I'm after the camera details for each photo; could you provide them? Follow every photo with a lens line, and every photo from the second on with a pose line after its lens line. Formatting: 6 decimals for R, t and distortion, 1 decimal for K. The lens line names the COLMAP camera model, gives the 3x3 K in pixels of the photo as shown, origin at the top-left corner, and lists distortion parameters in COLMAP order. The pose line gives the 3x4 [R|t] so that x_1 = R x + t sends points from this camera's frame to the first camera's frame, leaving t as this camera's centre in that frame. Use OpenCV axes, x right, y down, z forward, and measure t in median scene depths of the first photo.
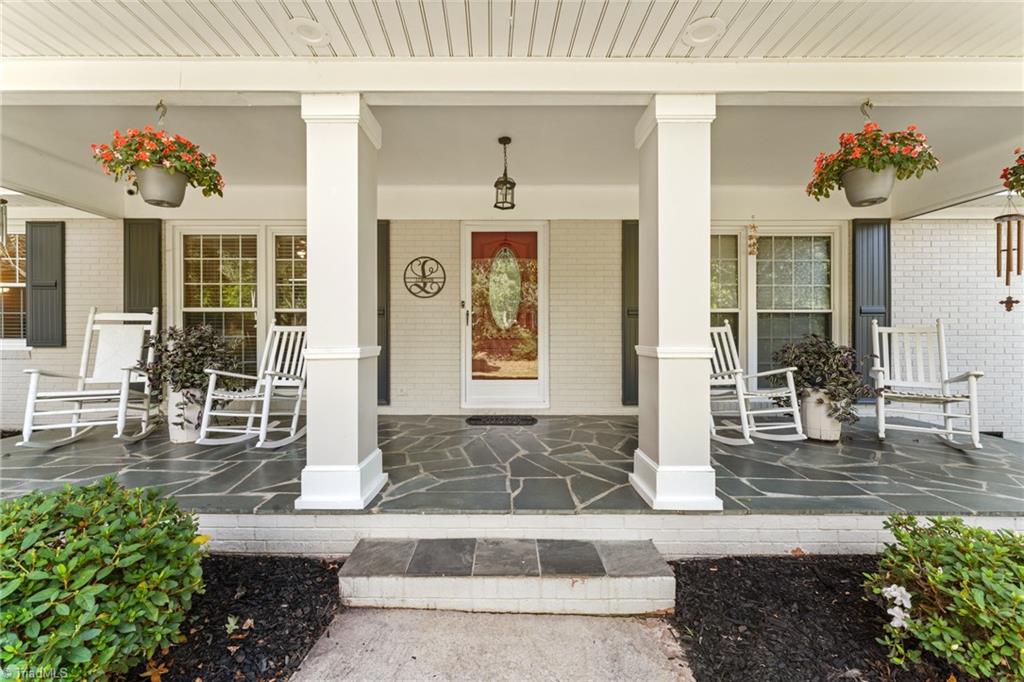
lens RADIAL K [[405.7, 0, 512.0], [0, 405.7, 341.0], [0, 0, 1]] dist [0.000699, 0.000088]
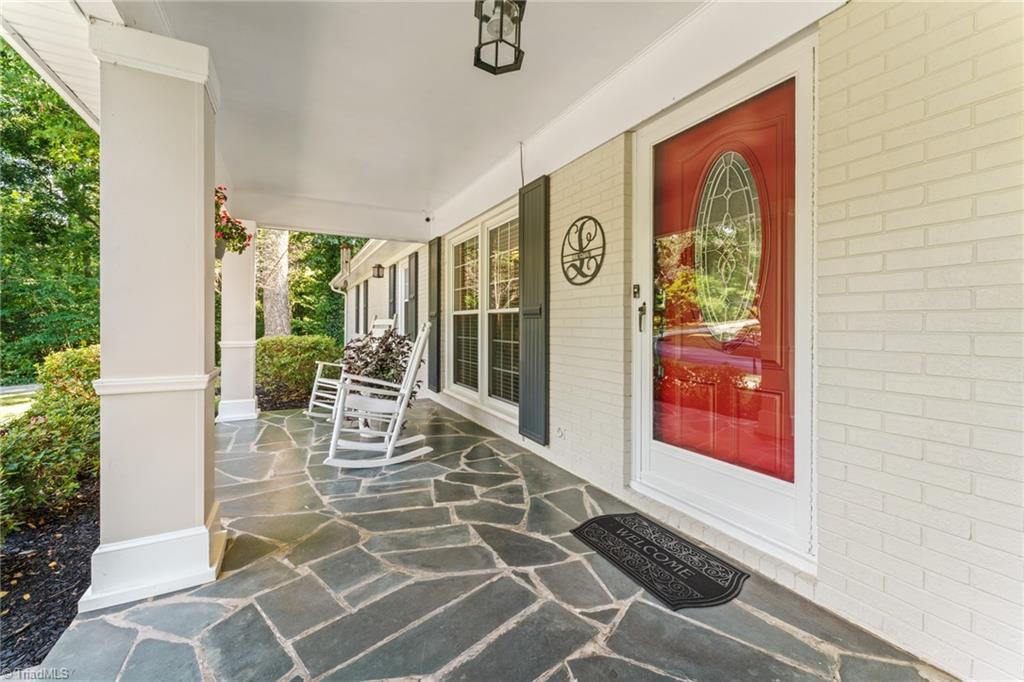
lens RADIAL K [[413.1, 0, 510.6], [0, 413.1, 324.7], [0, 0, 1]] dist [0.000973, 0.000139]
pose [[0.458121, 0.003710, -0.888882, 0.283686], [-0.016678, 0.999851, -0.004422, -0.042615], [0.888733, 0.016851, 0.458115, 0.625542]]
